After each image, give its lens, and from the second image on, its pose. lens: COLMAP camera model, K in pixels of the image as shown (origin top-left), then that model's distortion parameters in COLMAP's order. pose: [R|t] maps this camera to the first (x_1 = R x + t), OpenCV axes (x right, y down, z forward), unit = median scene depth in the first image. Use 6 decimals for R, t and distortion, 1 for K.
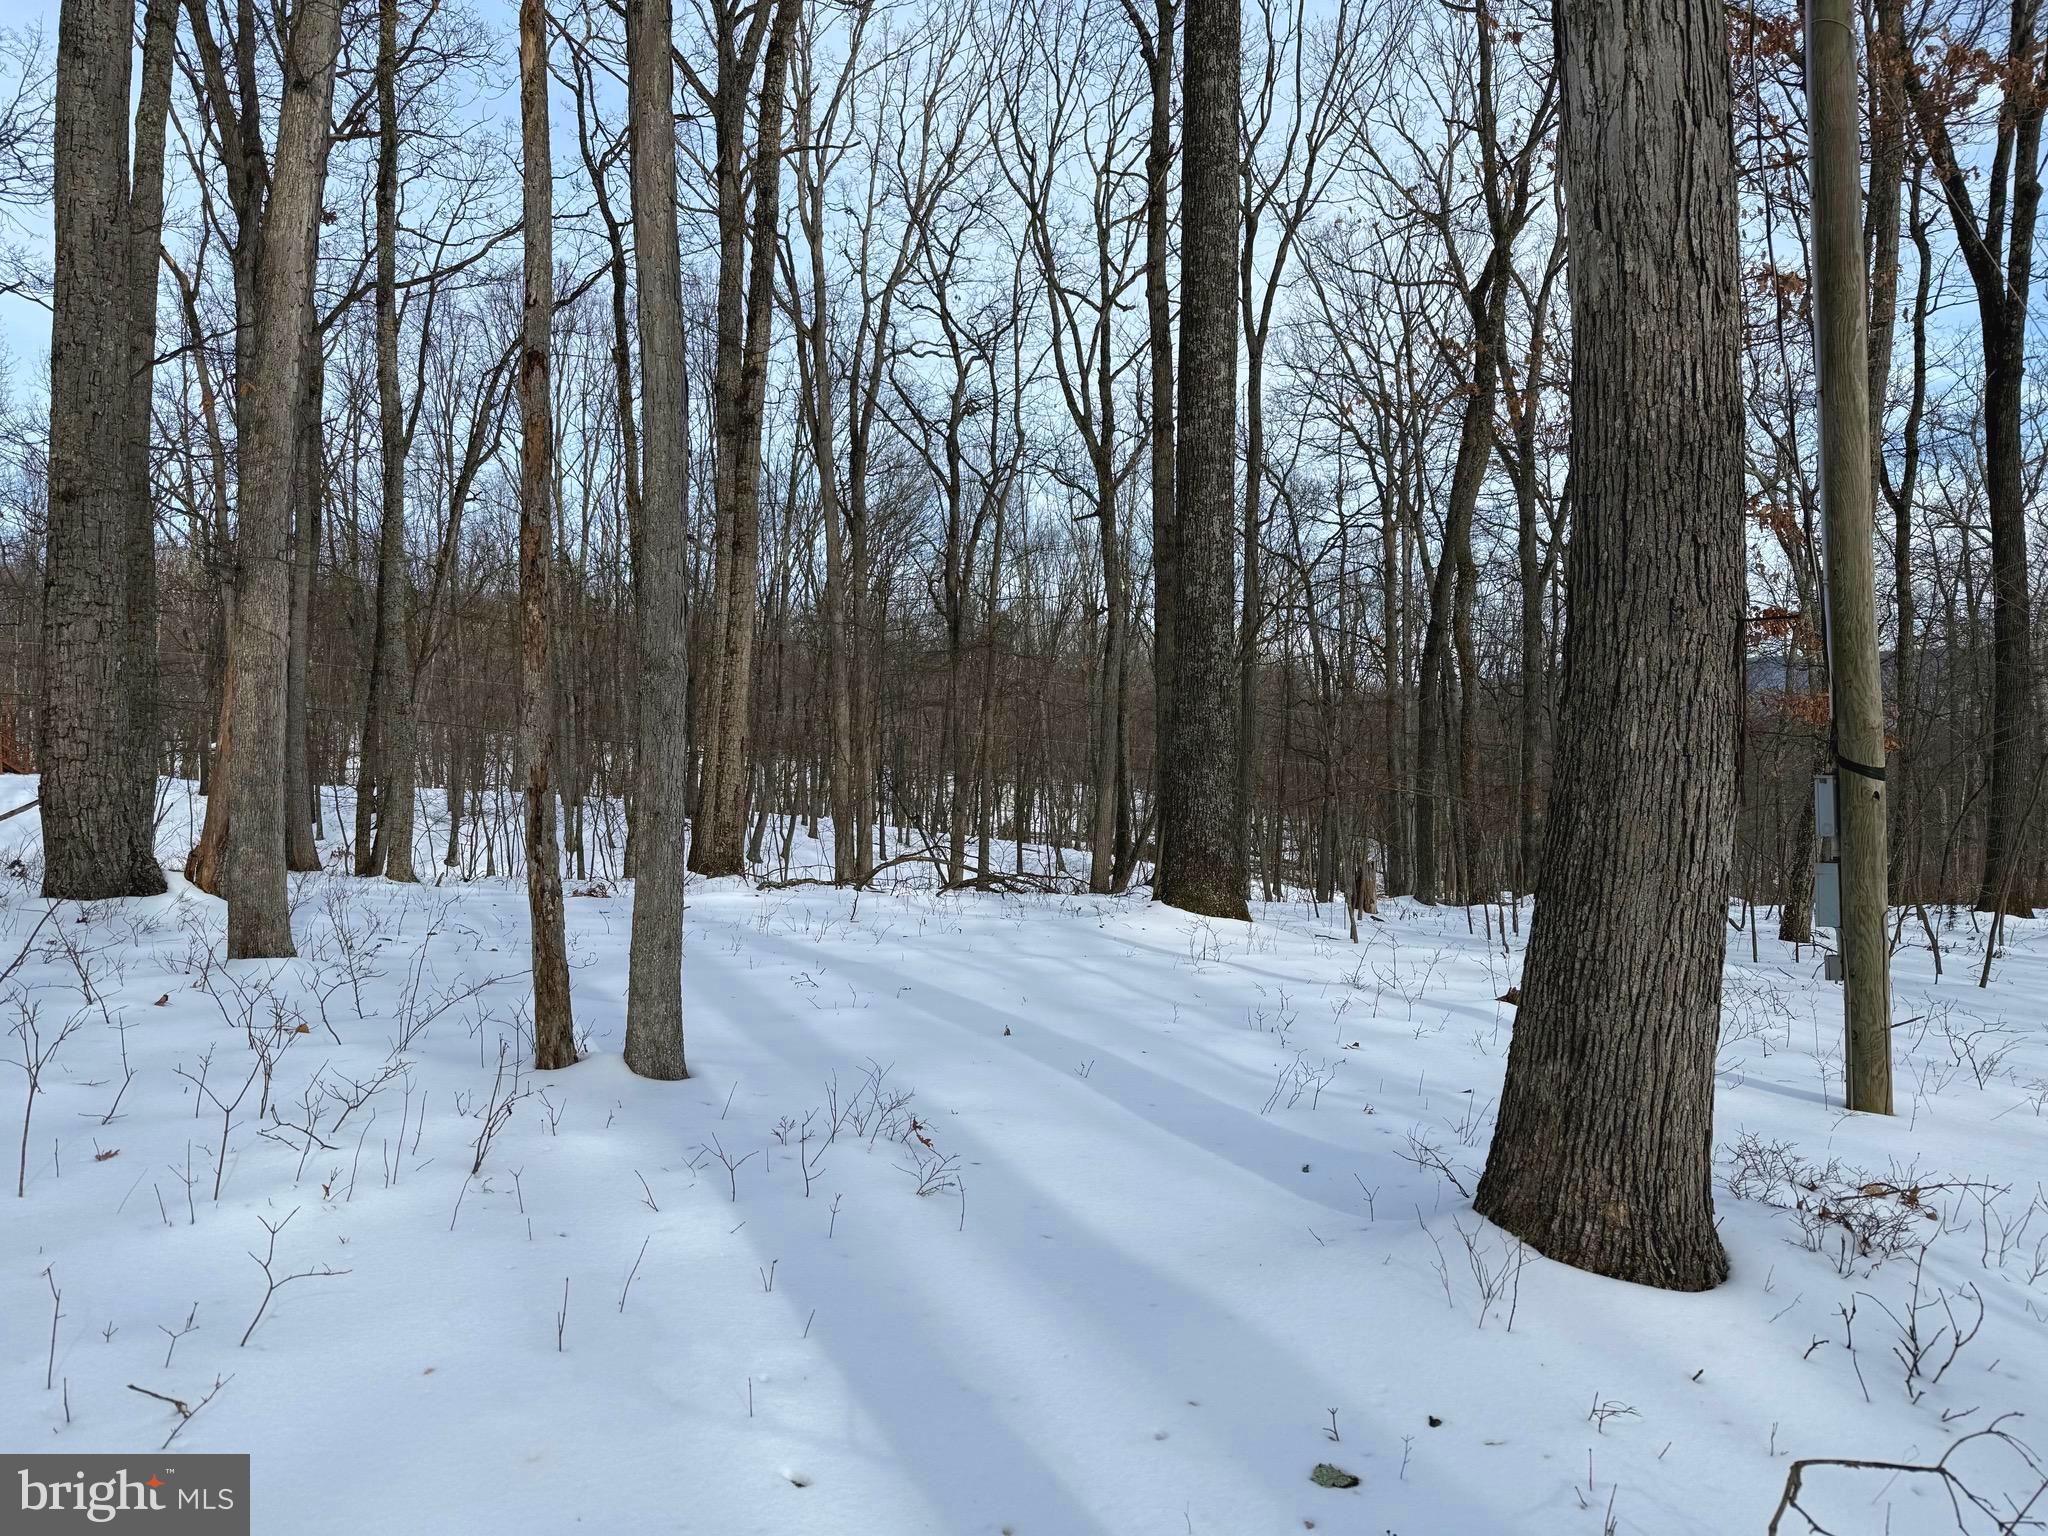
lens RADIAL K [[1319.0, 0, 1024.0], [0, 1319.0, 768.0], [0, 0, 1]] dist [0.000591, -0.000404]
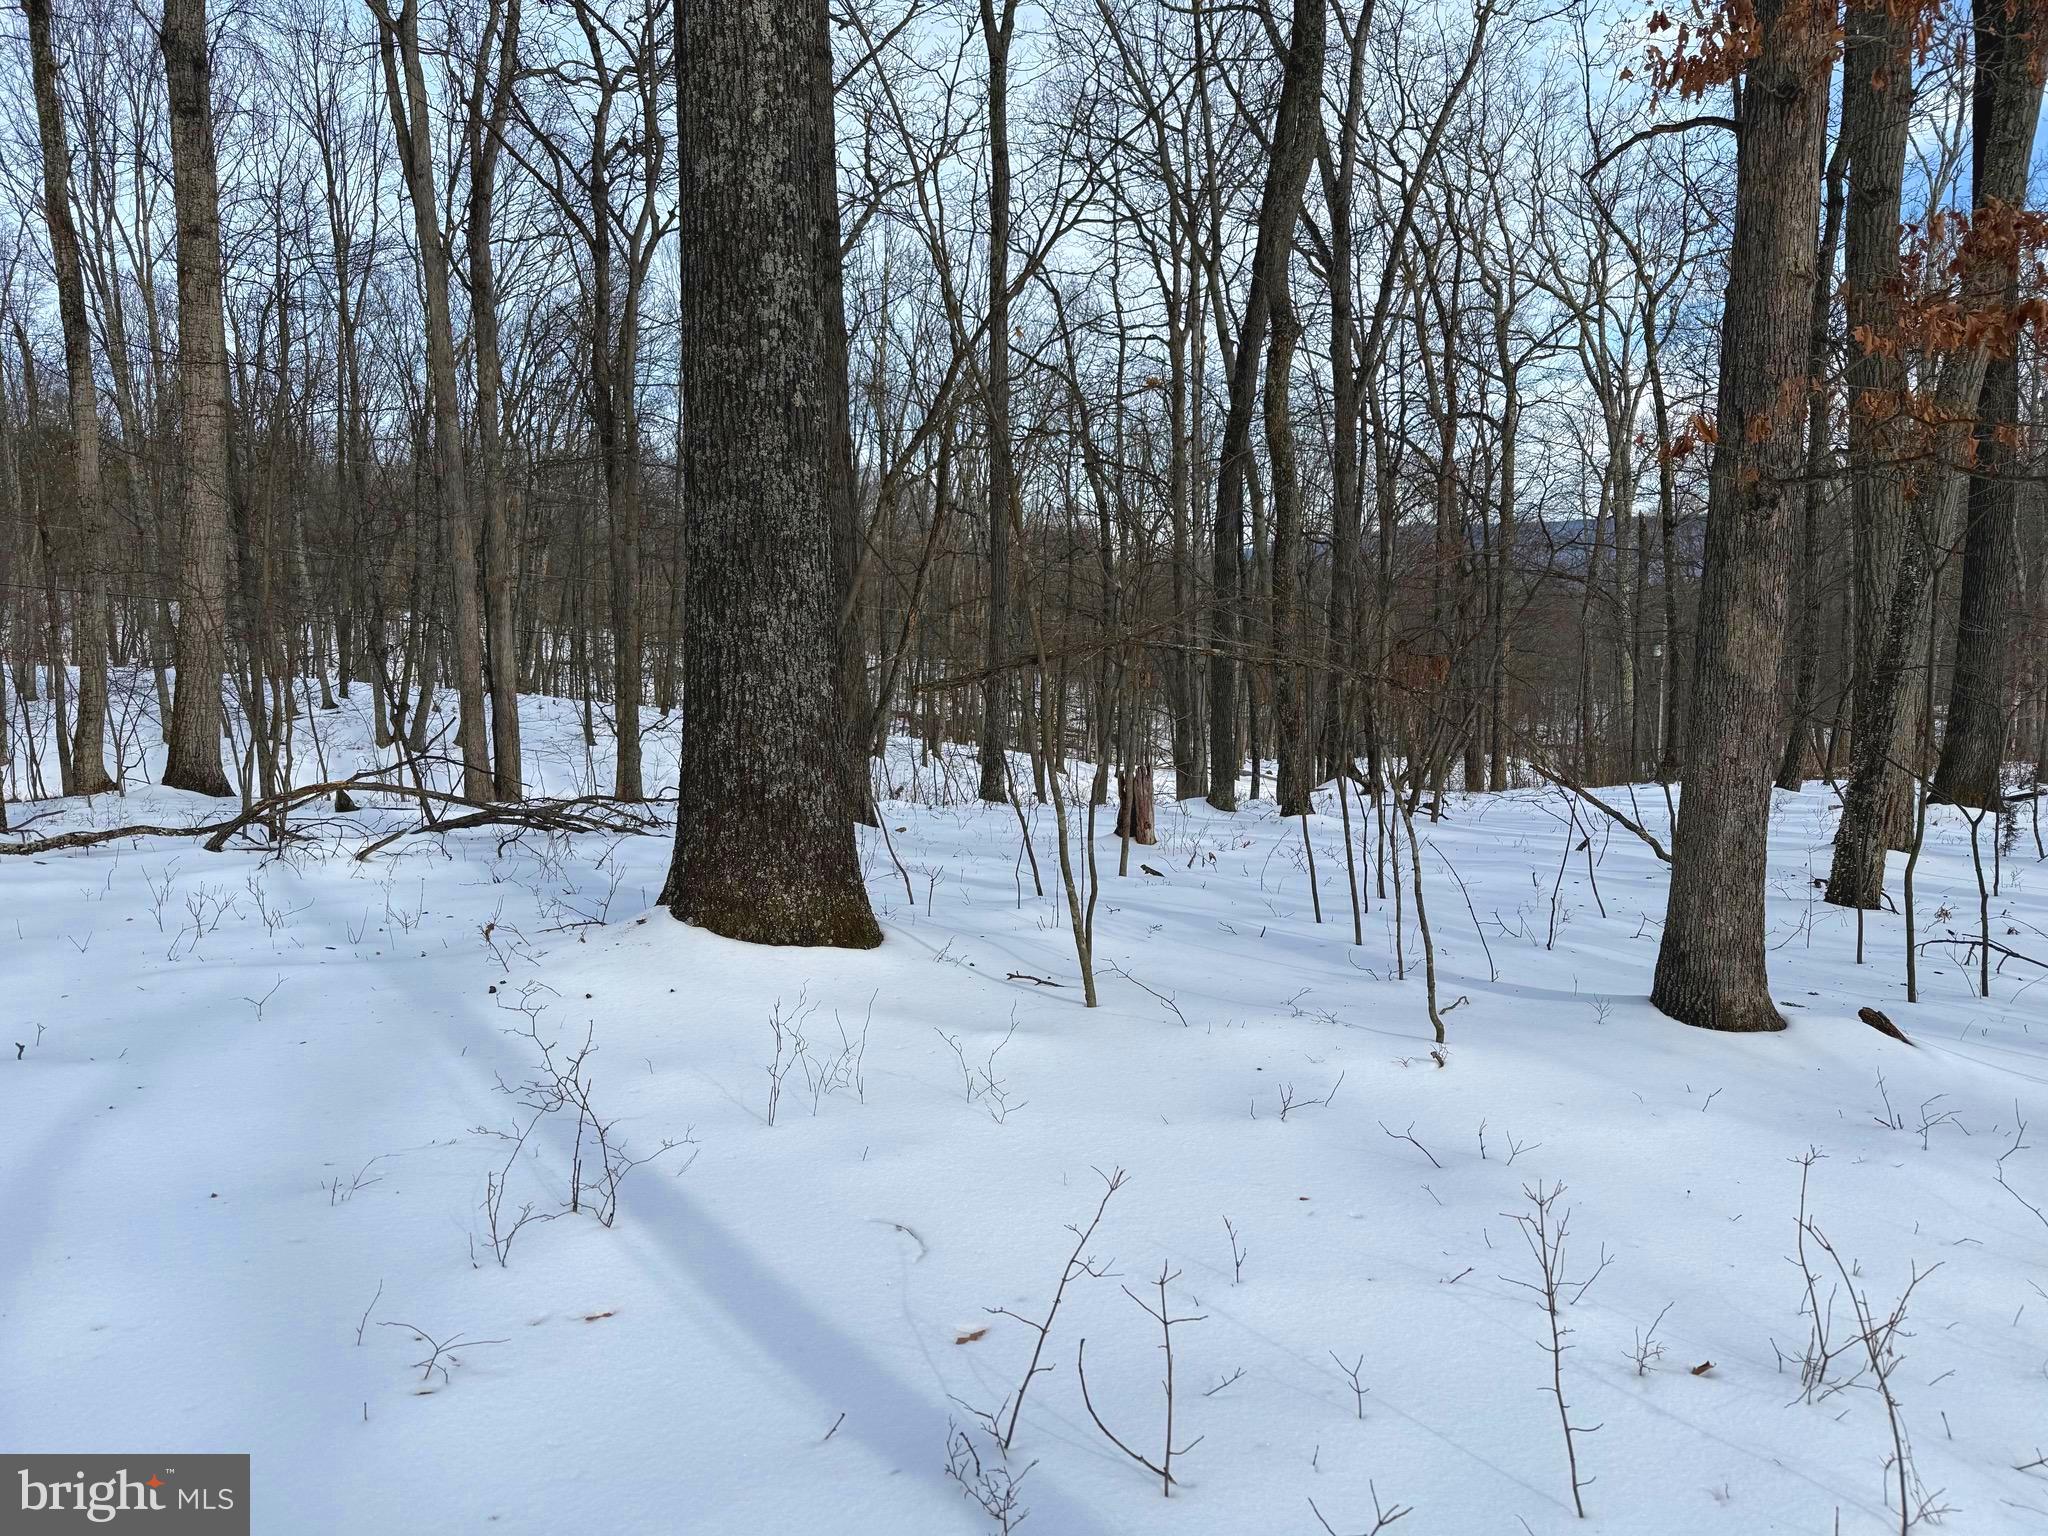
lens RADIAL K [[1319.0, 0, 1024.0], [0, 1319.0, 768.0], [0, 0, 1]] dist [0.000591, -0.000404]
pose [[0.987941, -0.028999, 0.152088, 0.056593], [0.013119, 0.994449, 0.104396, 0.003656], [-0.154271, -0.101142, 0.982838, 0.201859]]
